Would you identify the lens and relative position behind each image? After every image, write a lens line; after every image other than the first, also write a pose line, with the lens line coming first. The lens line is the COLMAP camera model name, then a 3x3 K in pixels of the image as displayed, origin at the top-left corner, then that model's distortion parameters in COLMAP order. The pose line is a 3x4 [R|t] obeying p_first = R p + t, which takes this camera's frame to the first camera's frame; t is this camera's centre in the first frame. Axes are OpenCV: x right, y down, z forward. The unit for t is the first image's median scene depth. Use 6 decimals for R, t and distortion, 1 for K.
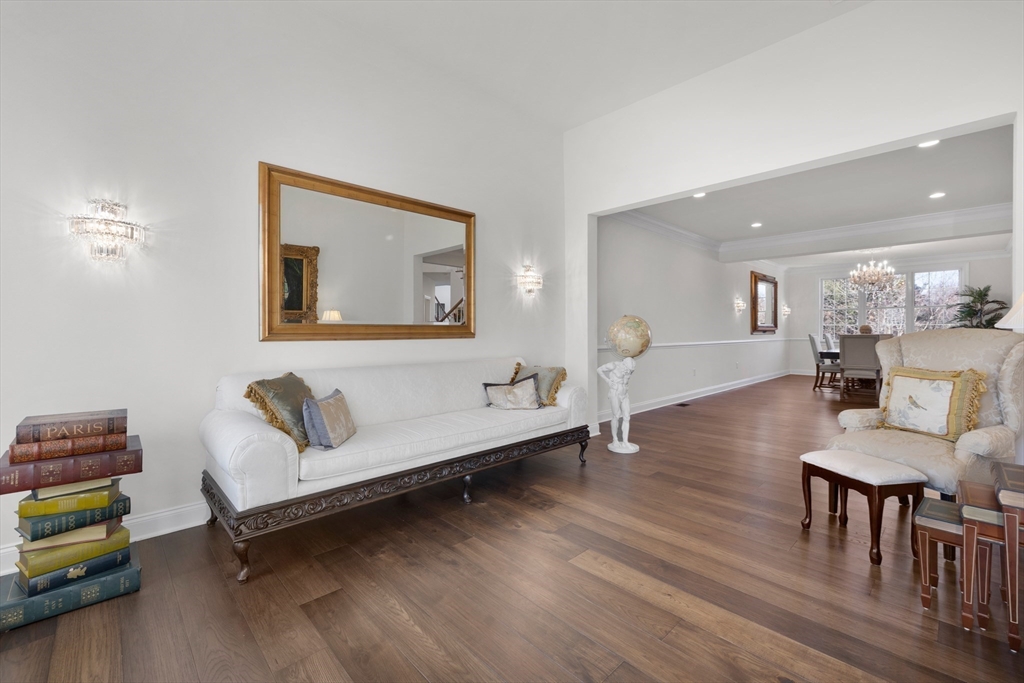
lens RADIAL K [[433.7, 0, 511.2], [0, 433.7, 335.1], [0, 0, 1]] dist [-0.000232, -0.000001]
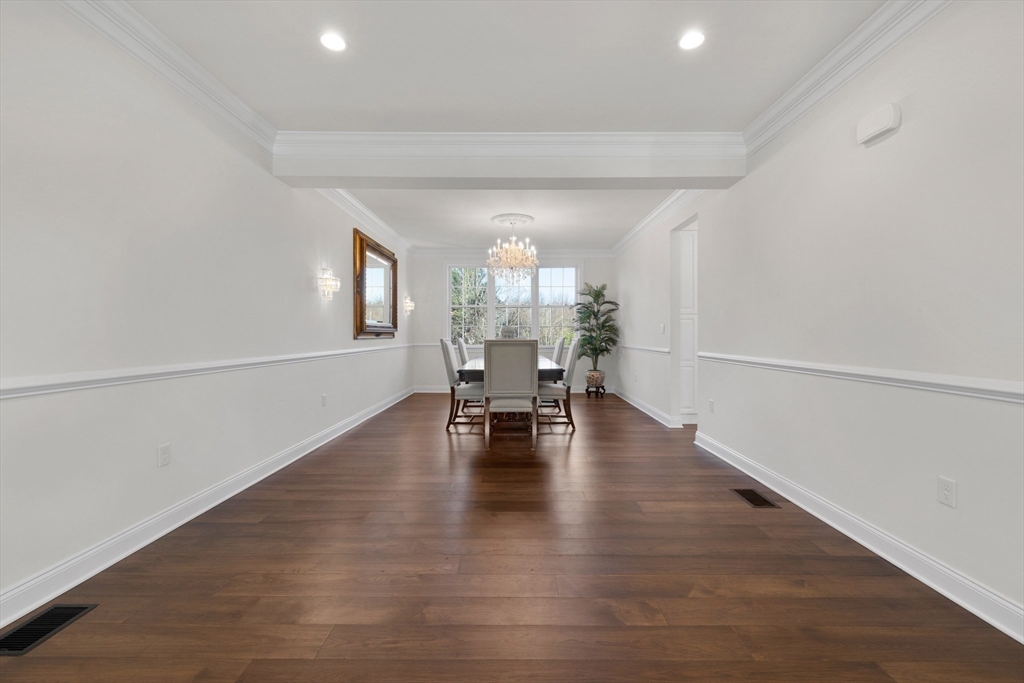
lens RADIAL K [[435.8, 0, 519.5], [0, 435.8, 333.9], [0, 0, 1]] dist [0.001143, -0.000057]
pose [[0.689322, 0.001136, 0.724454, 0.314725], [0.000455, 0.999998, -0.002000, -0.009156], [-0.724455, 0.001708, 0.689320, 0.490880]]
